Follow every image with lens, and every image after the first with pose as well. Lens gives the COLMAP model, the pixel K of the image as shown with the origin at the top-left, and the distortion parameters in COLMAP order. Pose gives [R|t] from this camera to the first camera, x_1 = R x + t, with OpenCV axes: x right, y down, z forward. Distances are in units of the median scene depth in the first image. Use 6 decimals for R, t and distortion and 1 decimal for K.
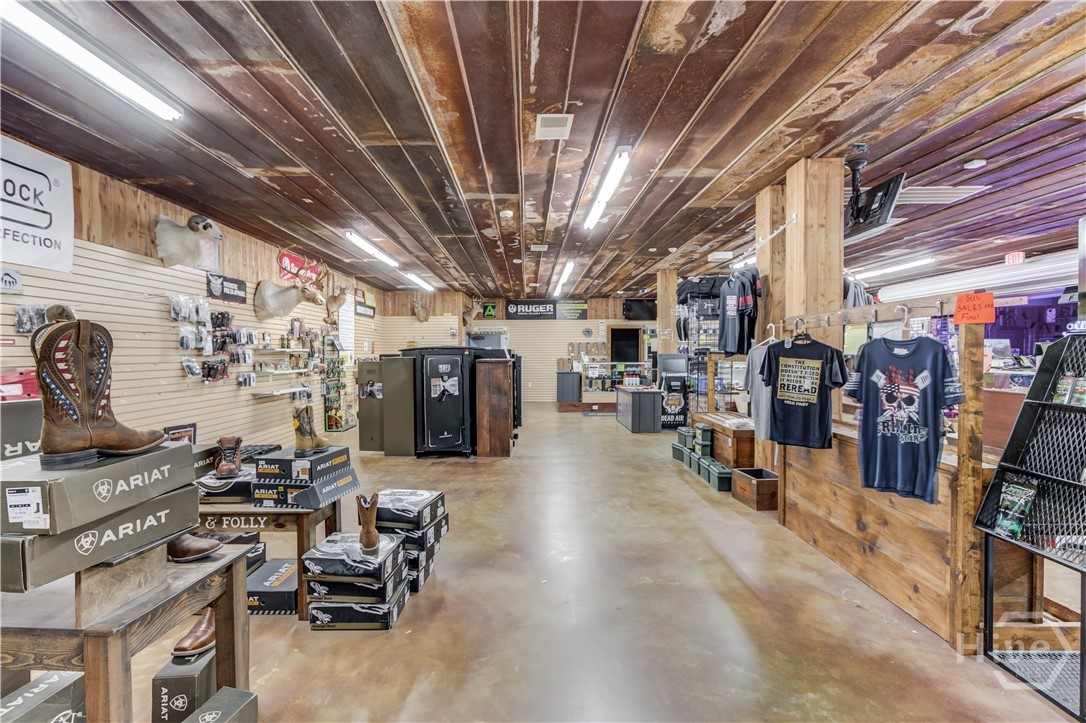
lens RADIAL K [[522.2, 0, 543.5], [0, 522.2, 360.6], [0, 0, 1]] dist [-0.003603, -0.000977]
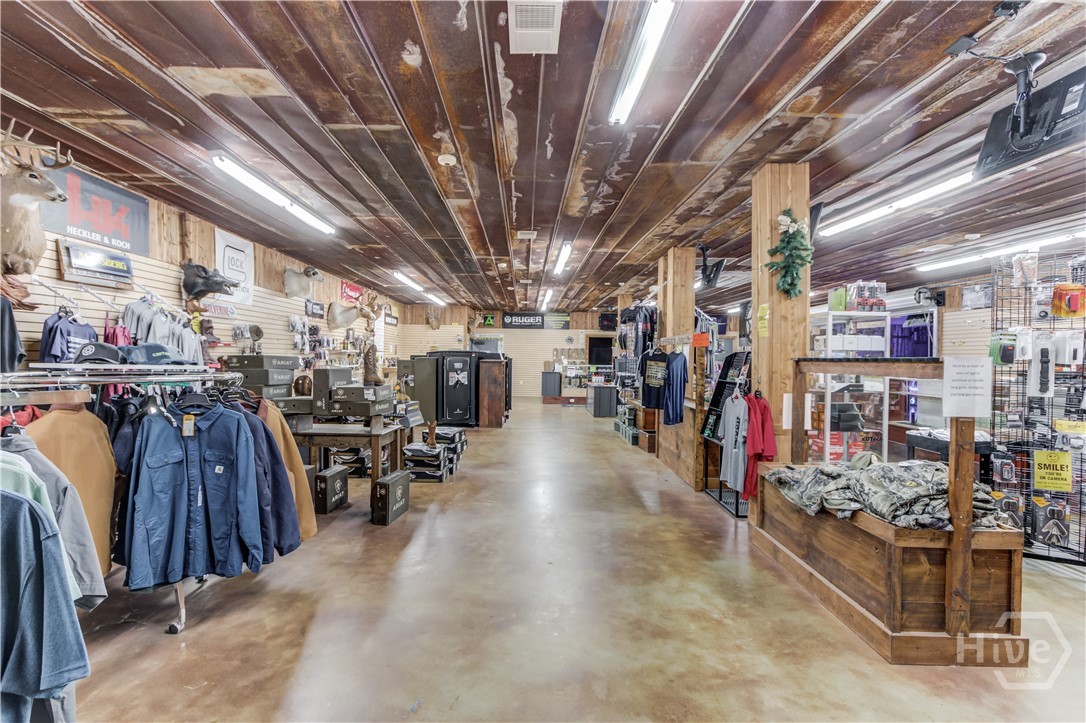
lens RADIAL K [[522.2, 0, 537.6], [0, 522.2, 361.2], [0, 0, 1]] dist [-0.003603, -0.000977]
pose [[0.999817, 0.018123, -0.006080, 0.043292], [-0.018158, 0.999819, -0.005655, 0.007330], [0.005976, 0.005764, 0.999966, -0.486236]]
